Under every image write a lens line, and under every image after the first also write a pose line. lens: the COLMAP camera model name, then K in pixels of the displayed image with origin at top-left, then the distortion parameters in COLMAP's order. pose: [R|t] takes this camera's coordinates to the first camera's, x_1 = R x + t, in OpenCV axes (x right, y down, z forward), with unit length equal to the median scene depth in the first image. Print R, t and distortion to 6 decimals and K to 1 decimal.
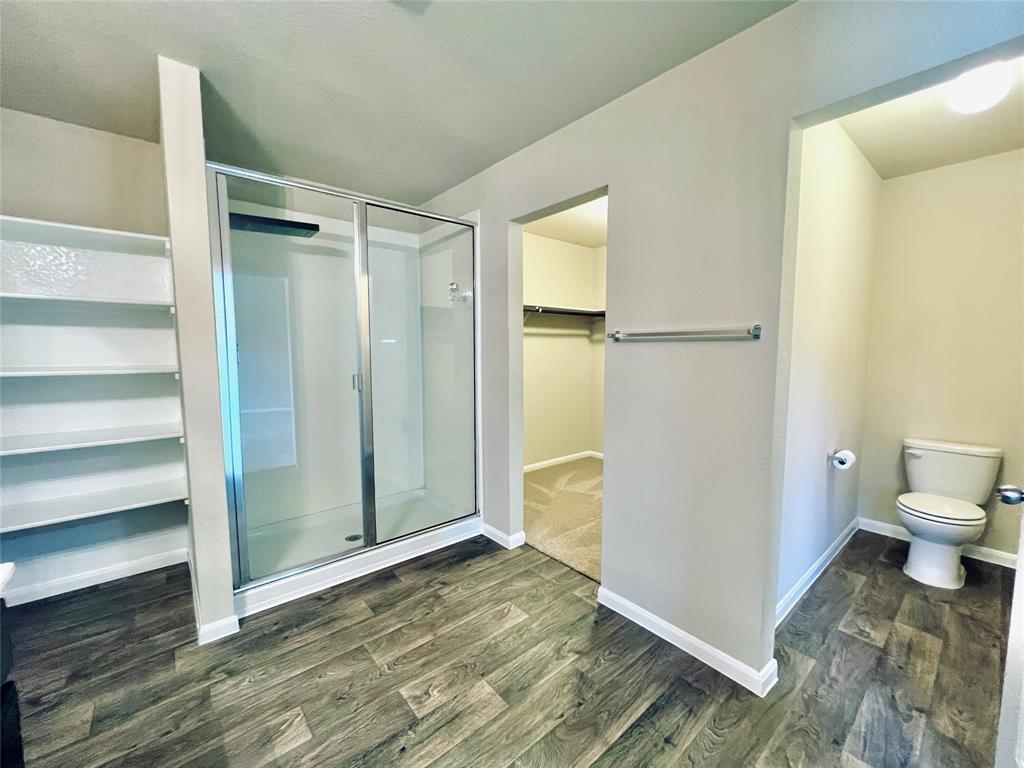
lens RADIAL K [[413.9, 0, 512.0], [0, 413.9, 384.0], [0, 0, 1]] dist [-0.000763, 0.000358]
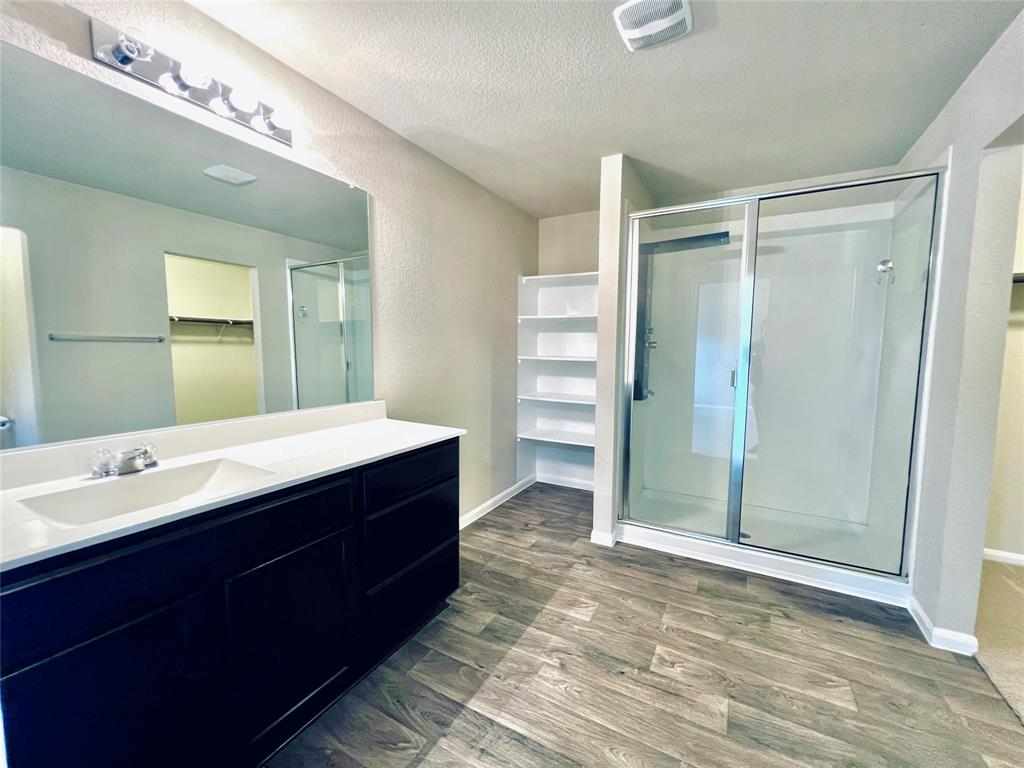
lens RADIAL K [[407.7, 0, 512.0], [0, 407.7, 384.0], [0, 0, 1]] dist [0.000280, 0.000484]
pose [[0.368759, 0.084326, -0.925692, 0.457331], [-0.087669, 0.994592, 0.055679, 0.001585], [0.925382, 0.060622, 0.374157, 0.141202]]
